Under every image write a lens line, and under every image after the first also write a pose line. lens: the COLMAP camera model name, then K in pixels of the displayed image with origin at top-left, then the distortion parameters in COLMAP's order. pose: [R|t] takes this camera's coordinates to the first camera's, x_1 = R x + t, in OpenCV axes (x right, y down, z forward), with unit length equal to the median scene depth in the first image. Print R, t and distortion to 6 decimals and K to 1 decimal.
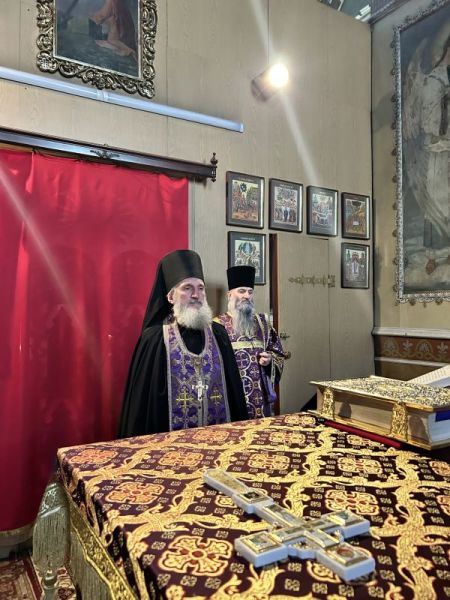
lens RADIAL K [[448.2, 0, 216.5], [0, 448.2, 301.7], [0, 0, 1]] dist [-0.000622, -0.006205]
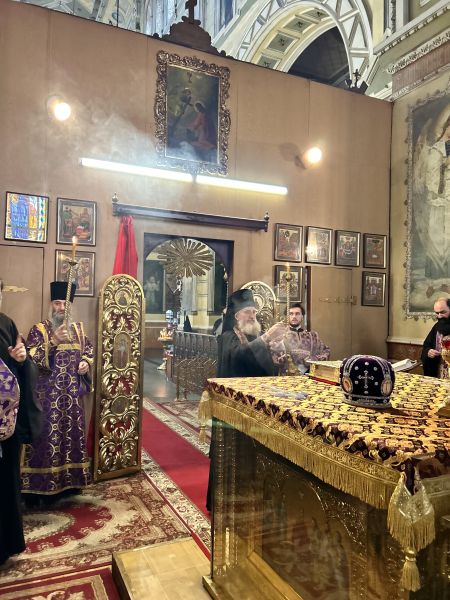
lens RADIAL K [[451.6, 0, 220.3], [0, 451.6, 297.9], [0, 0, 1]] dist [0.063305, -0.071477]
pose [[0.994773, 0.024499, -0.099124, -0.002742], [-0.025583, 0.999626, -0.009672, -0.032401], [0.098850, 0.012157, 0.995028, -0.400027]]
